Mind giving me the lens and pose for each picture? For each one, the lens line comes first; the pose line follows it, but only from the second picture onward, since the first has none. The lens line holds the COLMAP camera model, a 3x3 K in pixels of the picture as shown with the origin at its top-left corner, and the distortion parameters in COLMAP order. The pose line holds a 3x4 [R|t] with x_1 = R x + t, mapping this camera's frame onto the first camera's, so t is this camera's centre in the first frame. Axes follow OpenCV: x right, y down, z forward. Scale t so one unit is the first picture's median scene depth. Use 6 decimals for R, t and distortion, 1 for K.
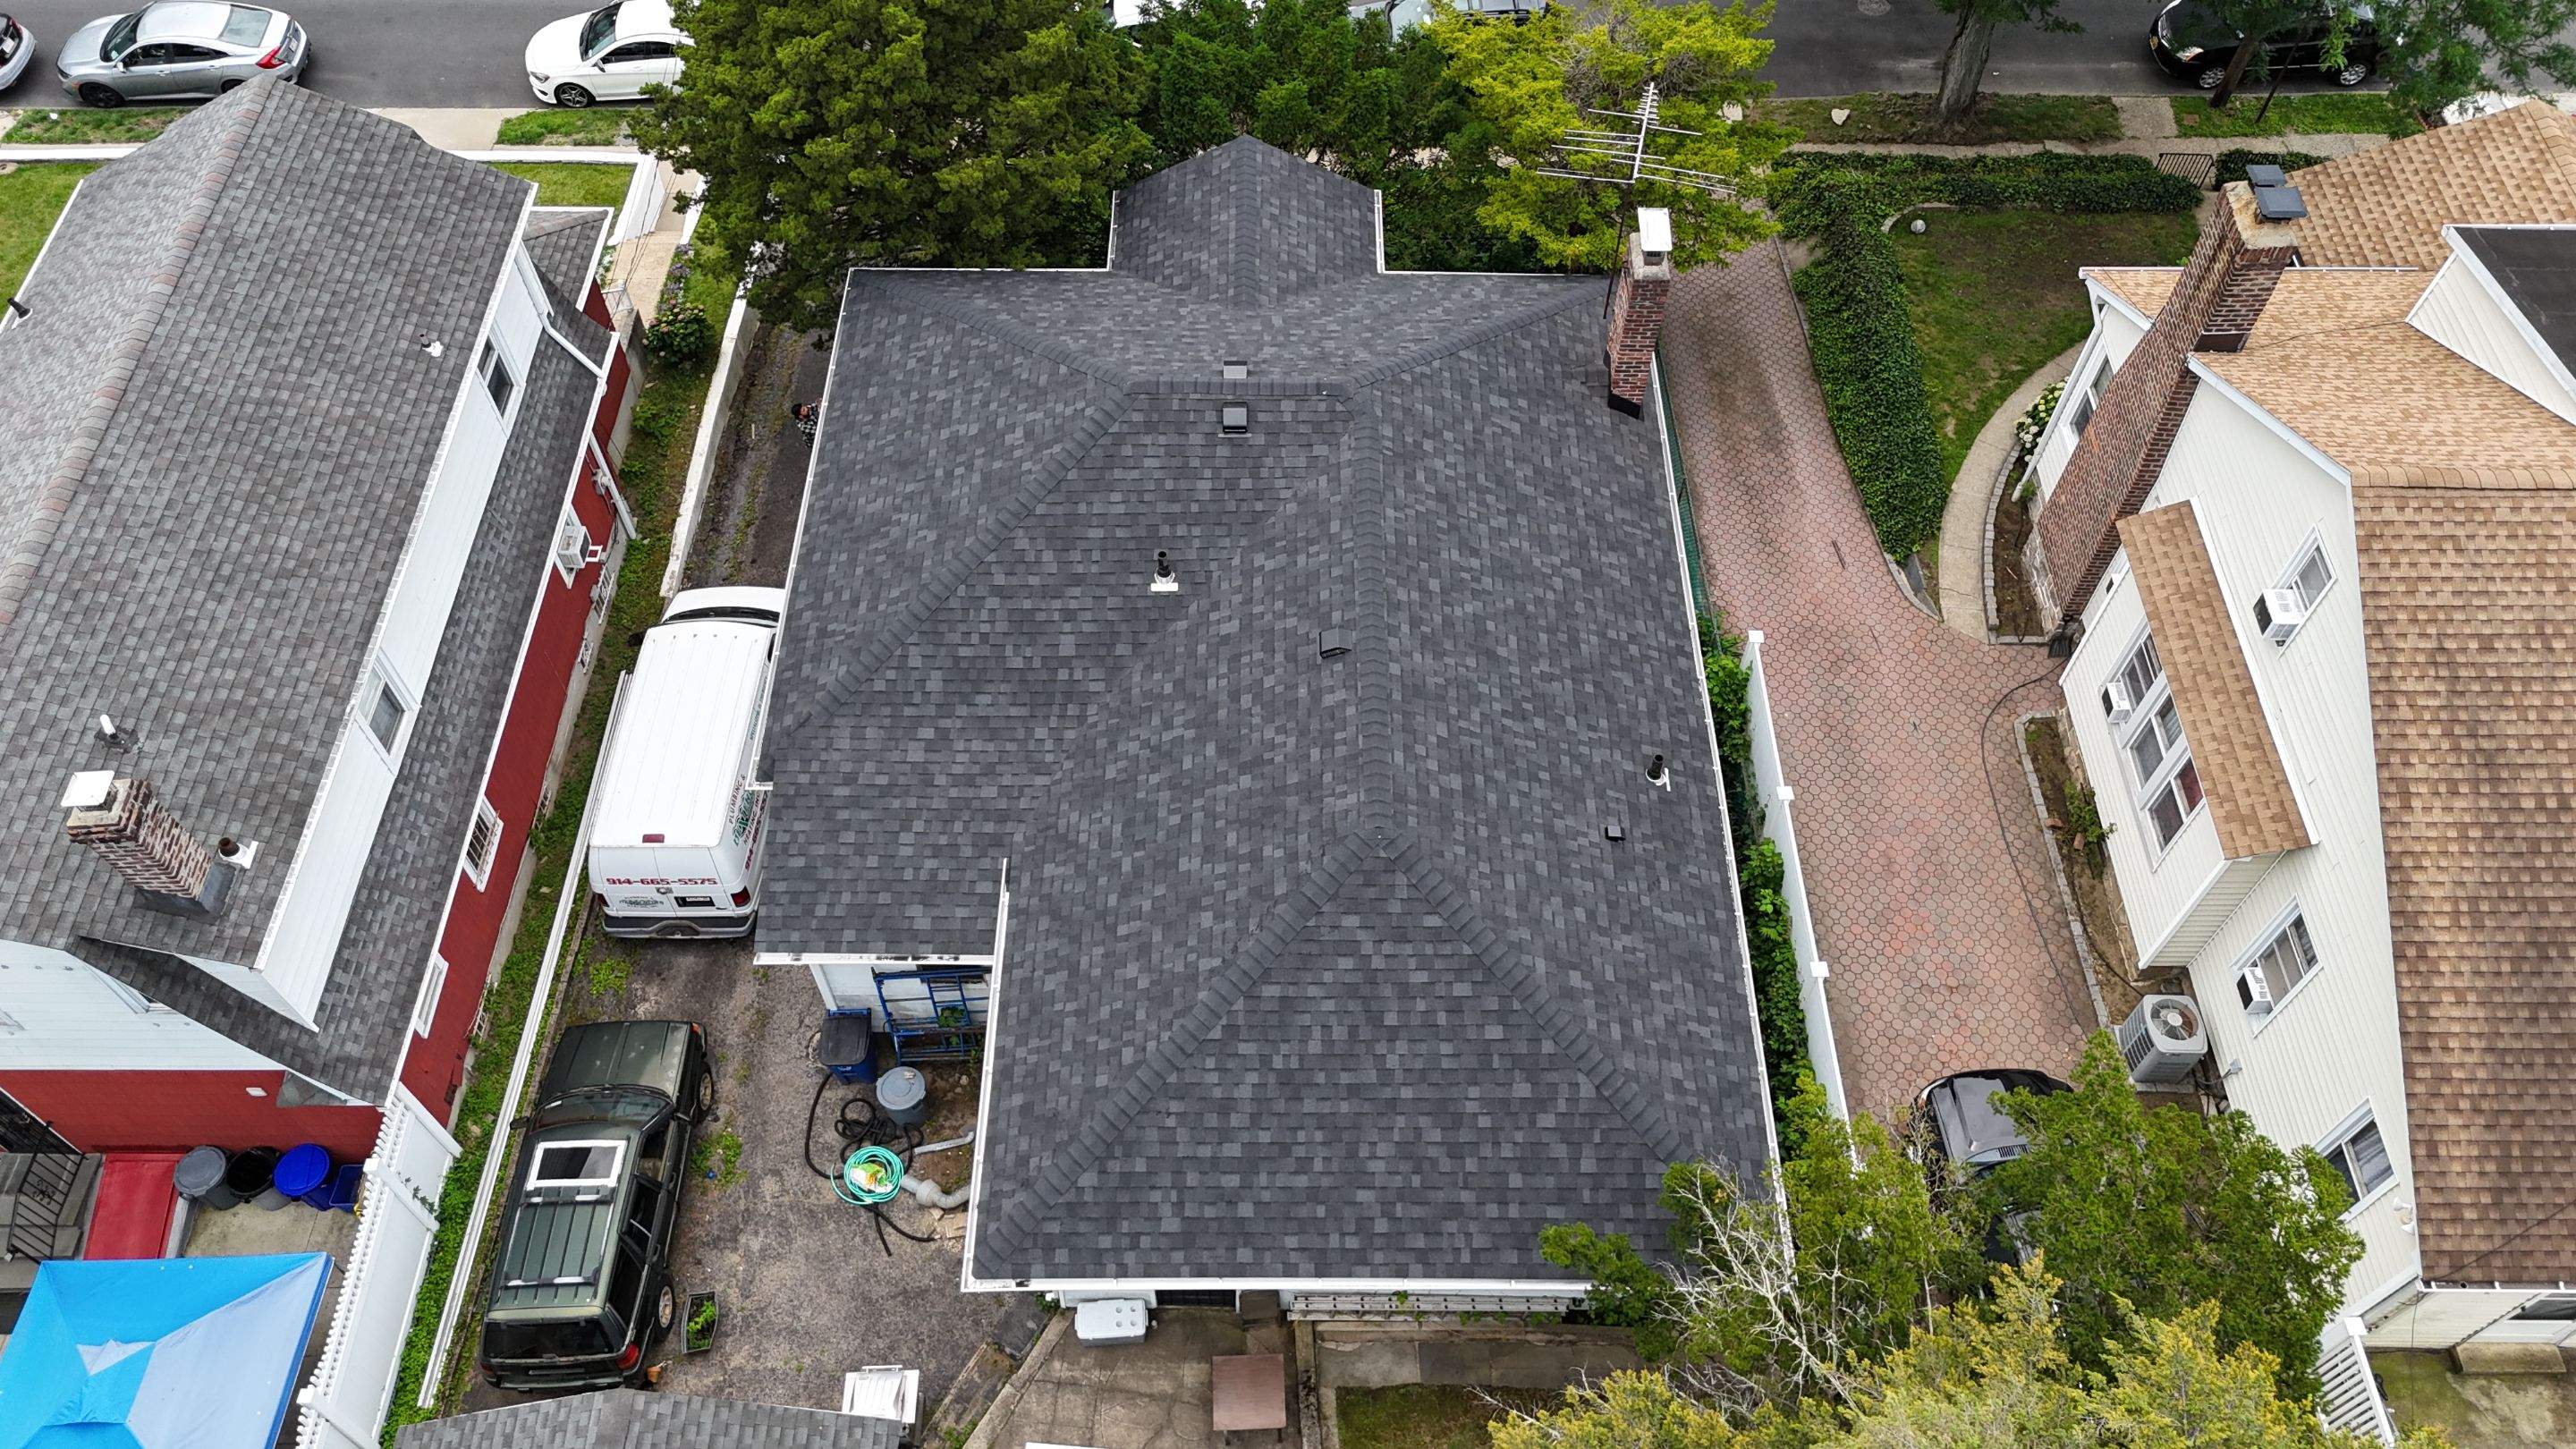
lens RADIAL K [[1948.2, 0, 1288.0], [0, 1948.2, 724.5], [0, 0, 1]] dist [0.027599, 0.003275]
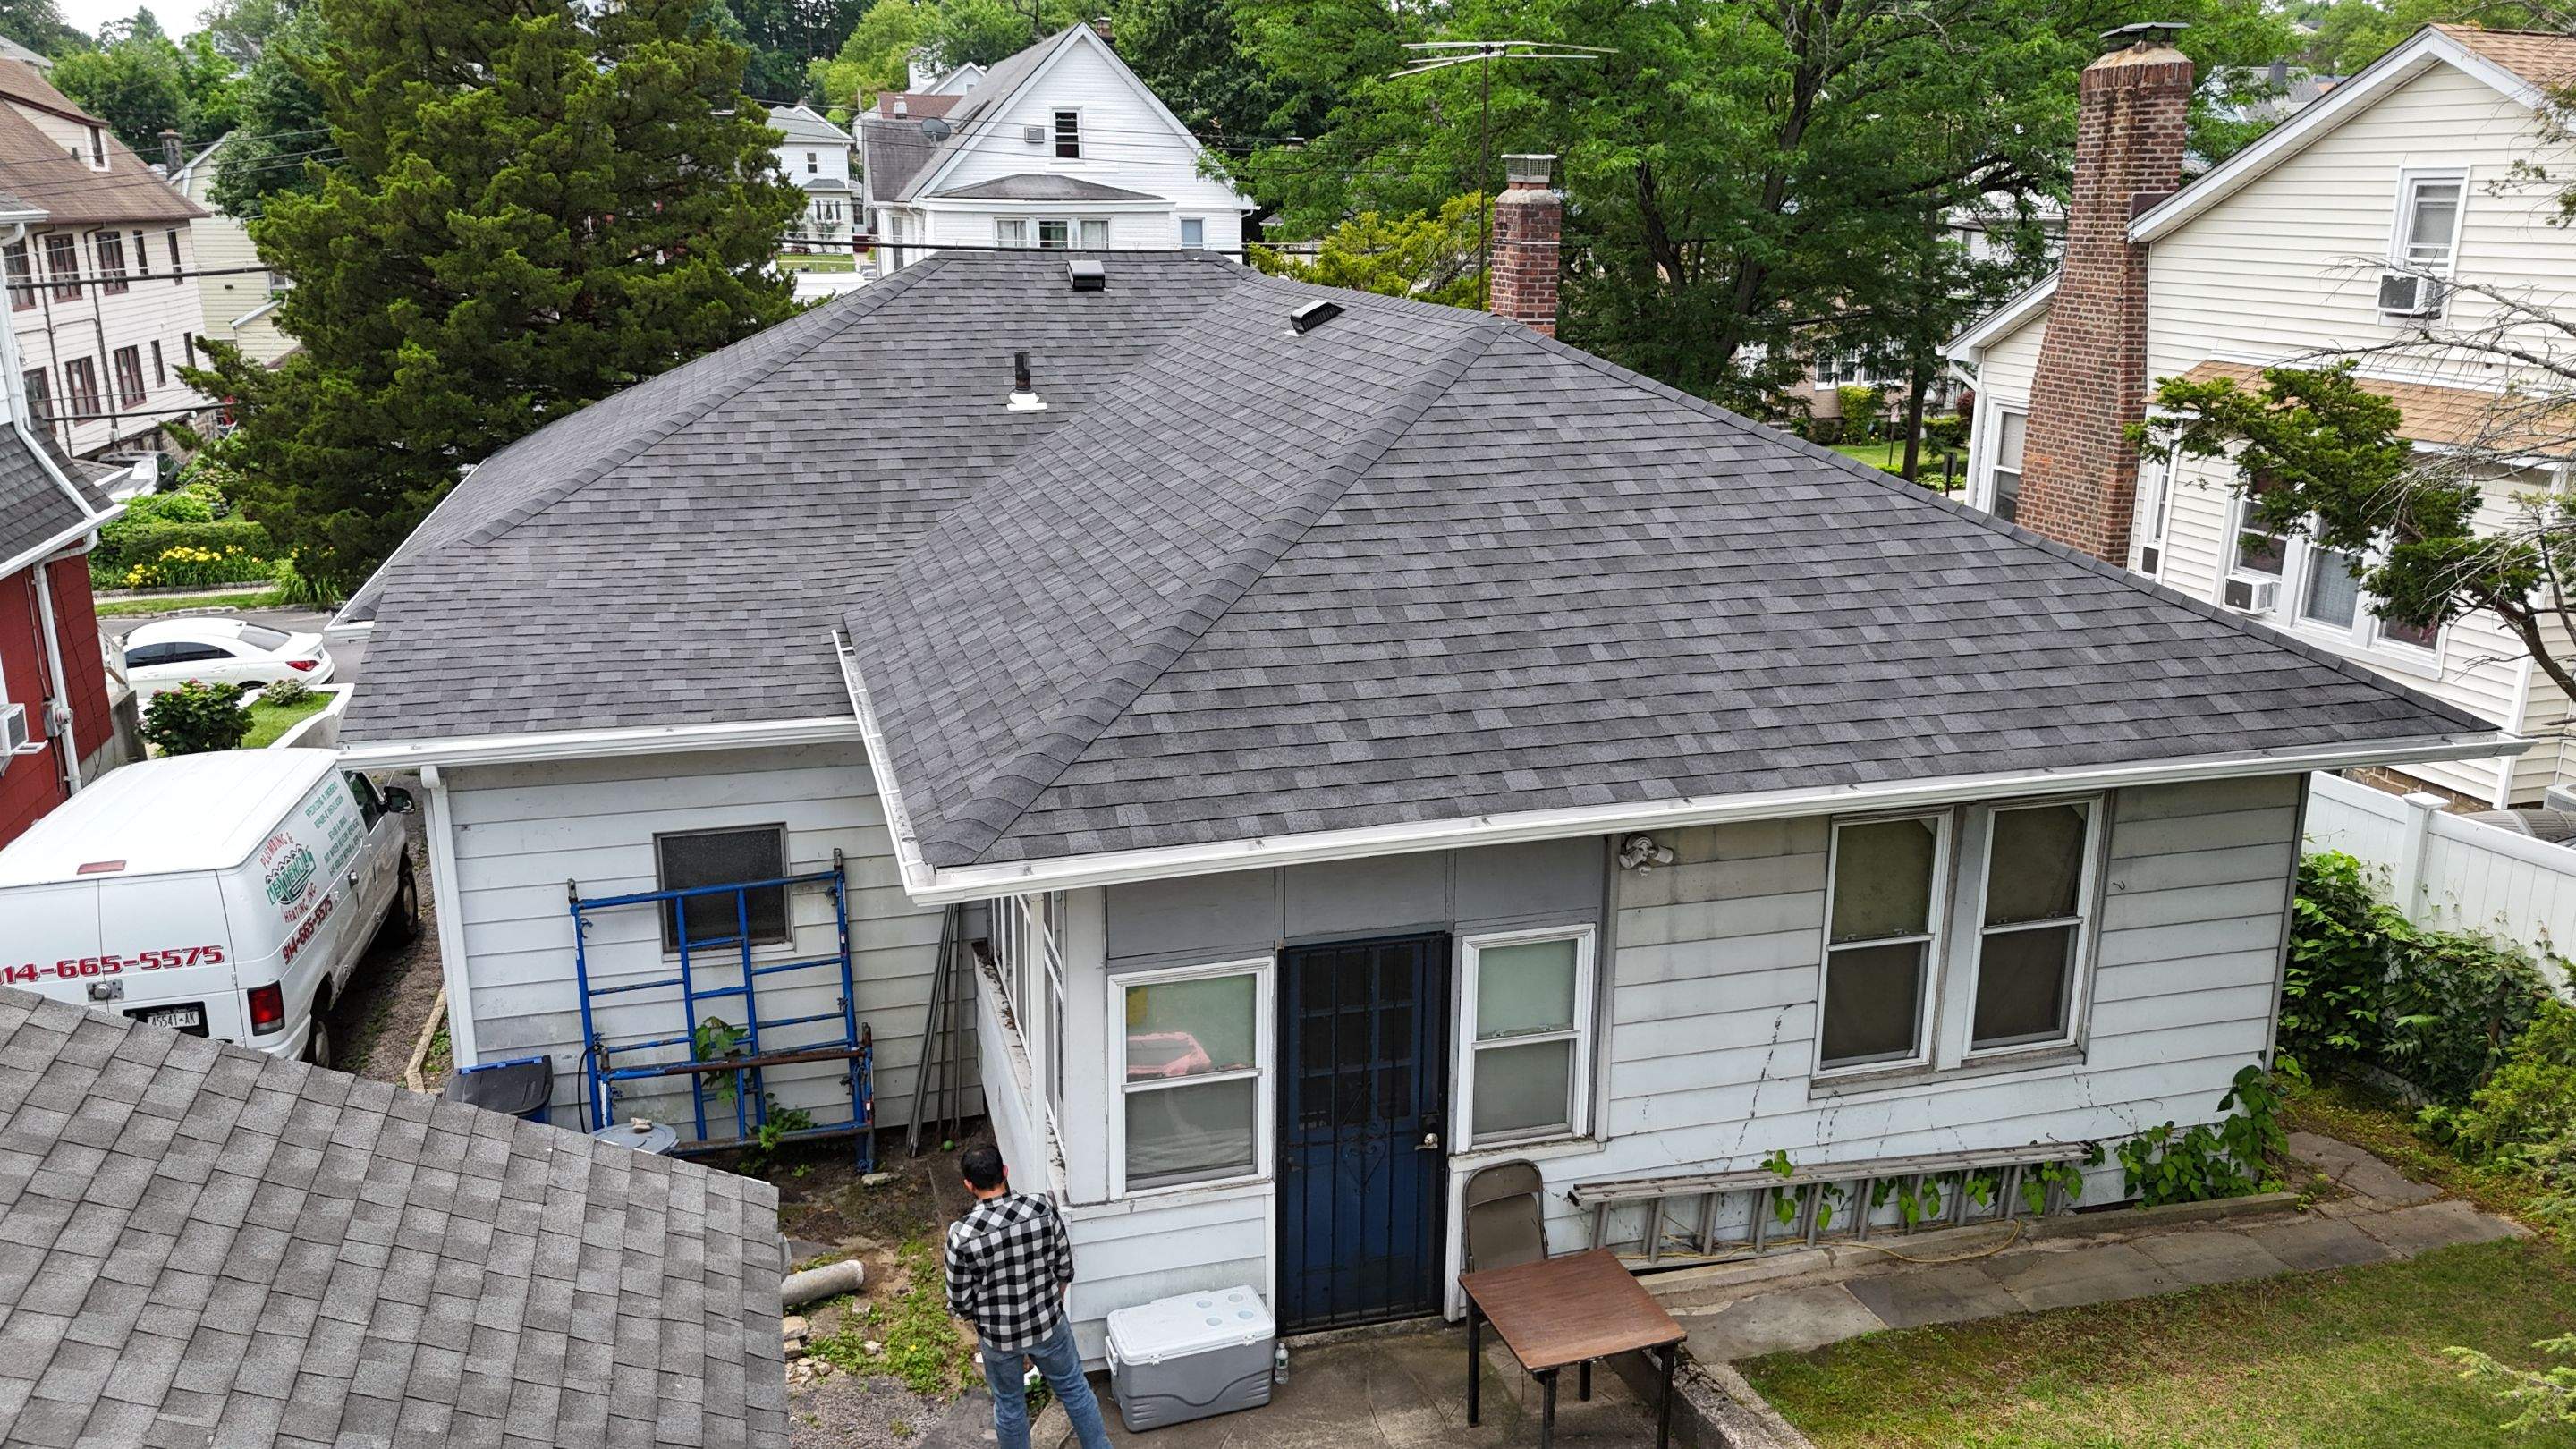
lens RADIAL K [[1948.2, 0, 1288.0], [0, 1948.2, 724.5], [0, 0, 1]] dist [0.027599, 0.003275]
pose [[0.961296, -0.076624, 0.264648, -0.163963], [0.227875, 0.761025, -0.607383, 0.444153], [-0.154863, 0.644181, 0.749031, 0.558167]]
